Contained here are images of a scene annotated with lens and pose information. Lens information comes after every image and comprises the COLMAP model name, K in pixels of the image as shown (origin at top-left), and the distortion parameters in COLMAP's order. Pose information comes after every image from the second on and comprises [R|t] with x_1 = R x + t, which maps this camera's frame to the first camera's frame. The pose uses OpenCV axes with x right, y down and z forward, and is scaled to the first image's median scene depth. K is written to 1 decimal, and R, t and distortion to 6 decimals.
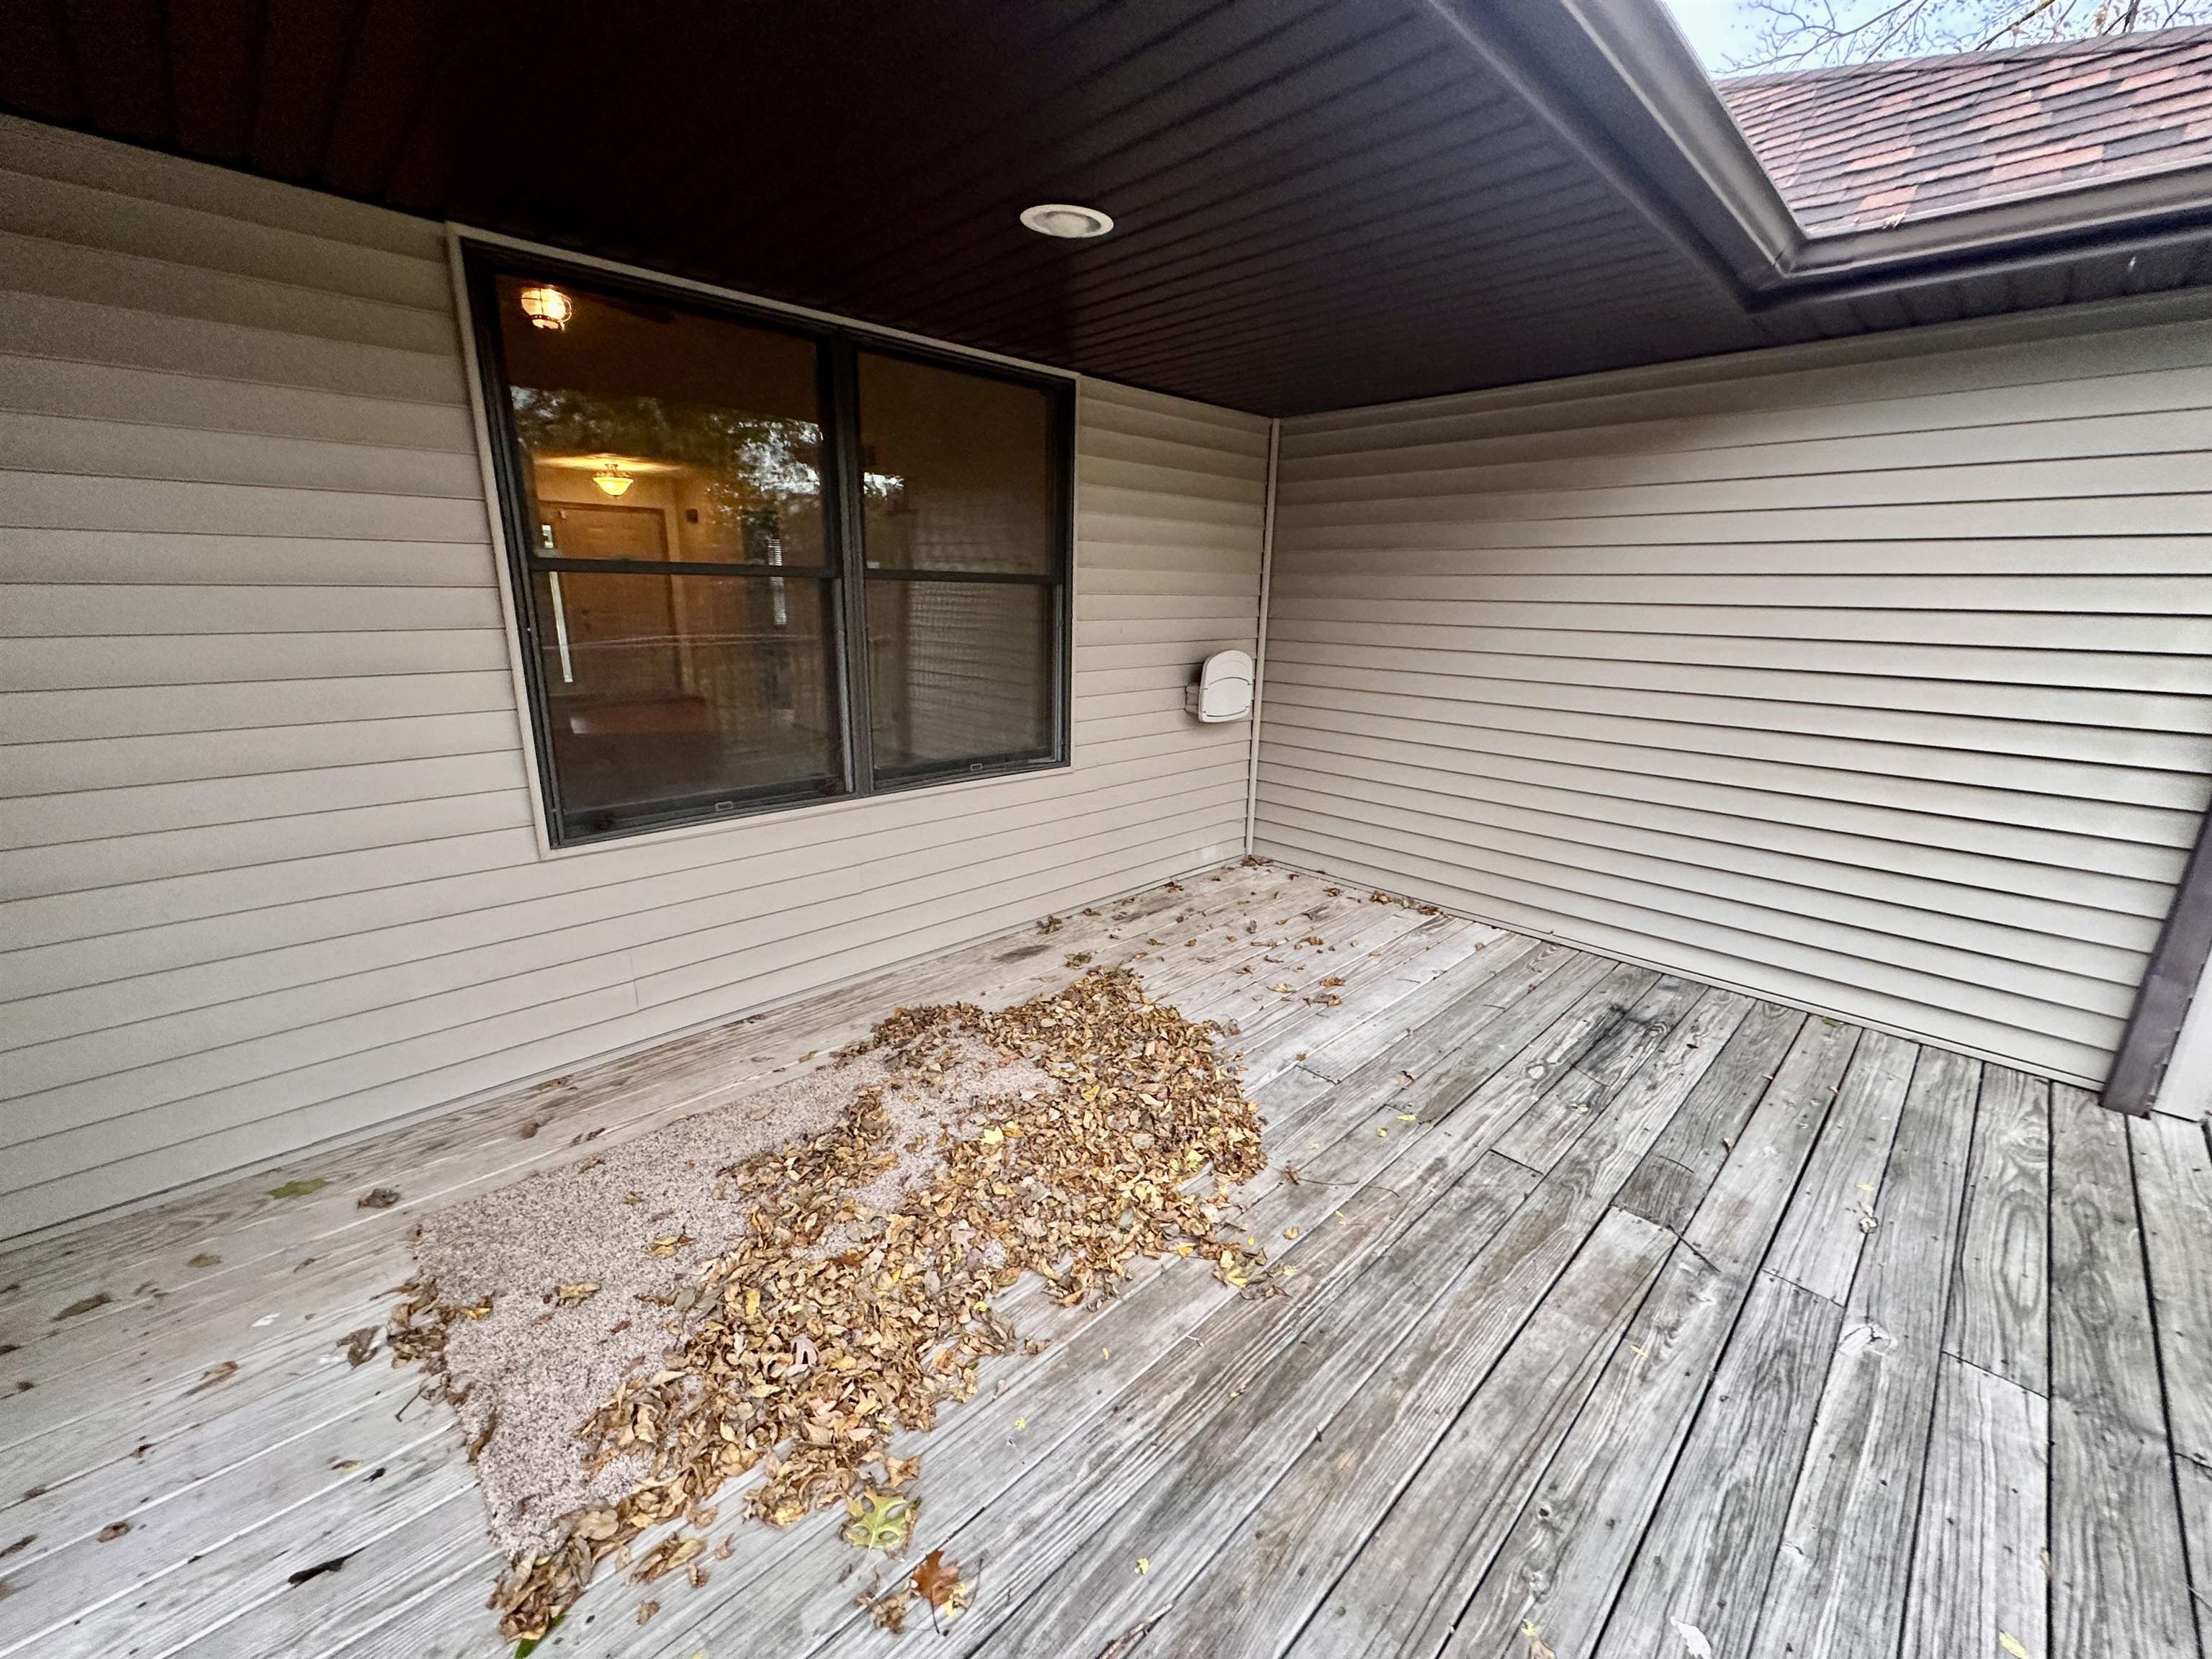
lens RADIAL K [[884.1, 0, 1103.4], [0, 884.1, 834.3], [0, 0, 1]] dist [-0.000860, 0.000188]
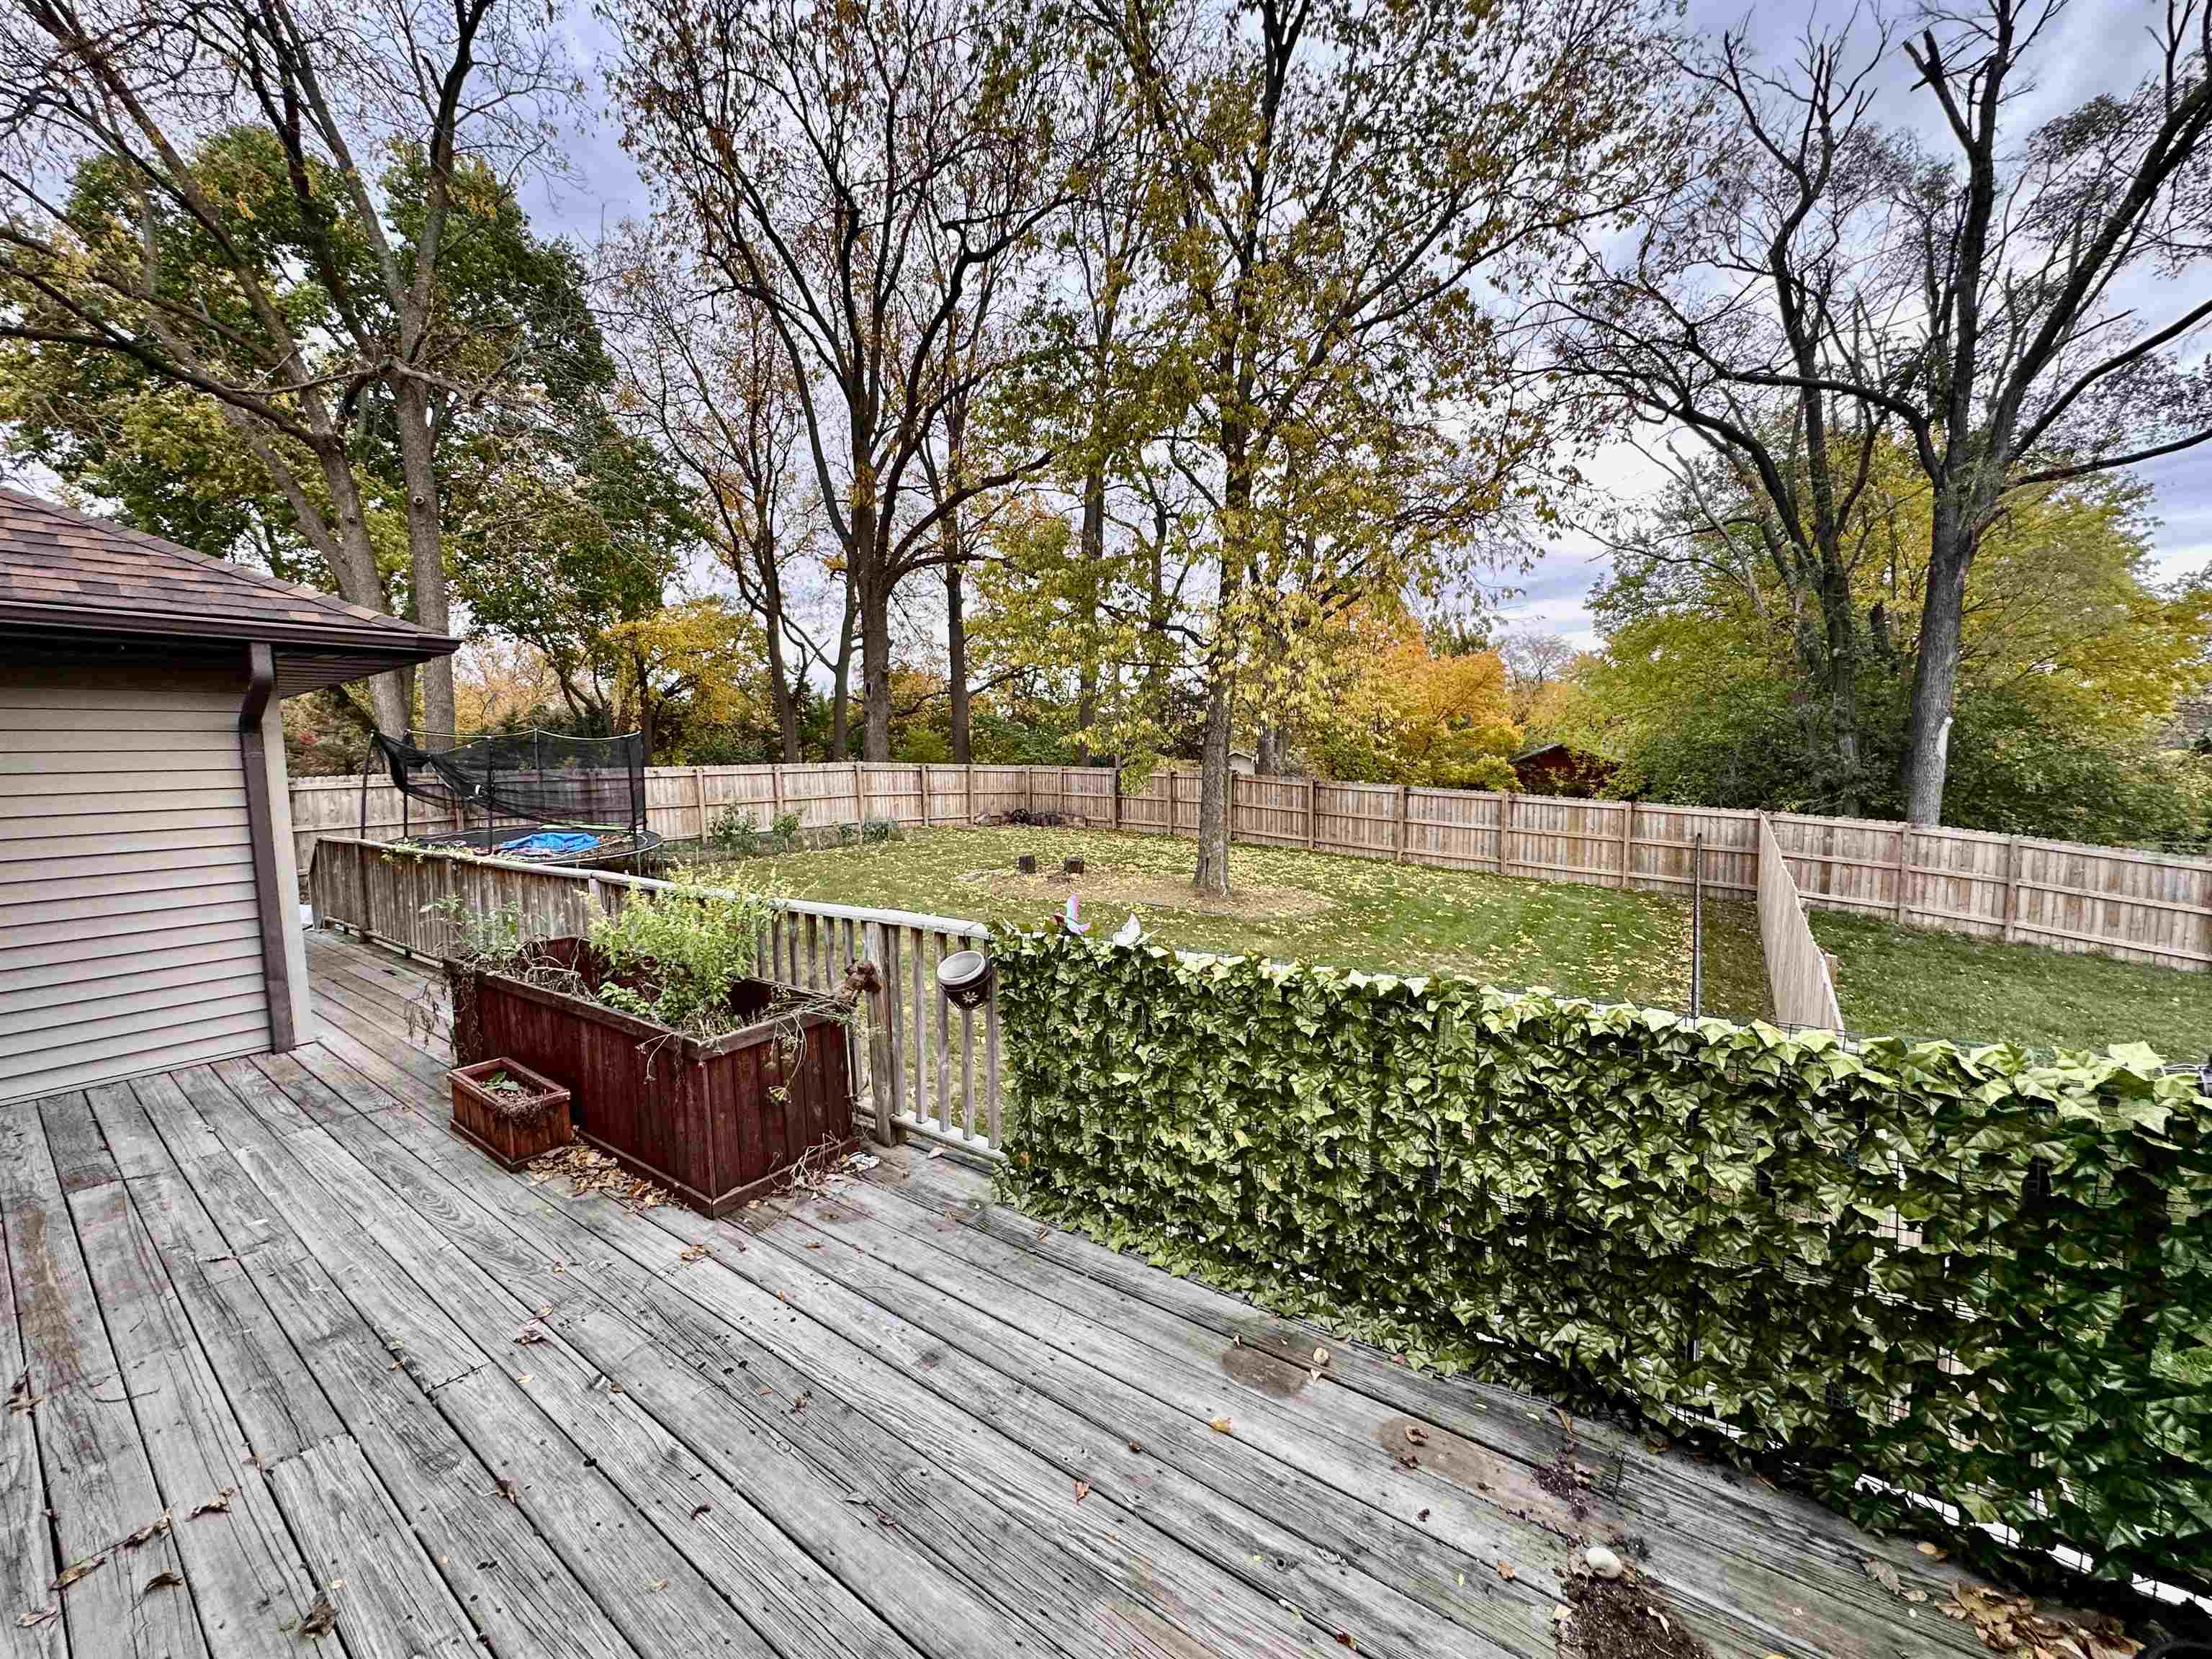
lens RADIAL K [[884.1, 0, 1103.4], [0, 884.1, 834.3], [0, 0, 1]] dist [-0.000860, 0.000188]
pose [[-0.151425, -0.103475, 0.983038, -1.275297], [0.284577, 0.947836, 0.143605, 0.123594], [-0.946618, 0.301495, -0.114079, -0.816965]]
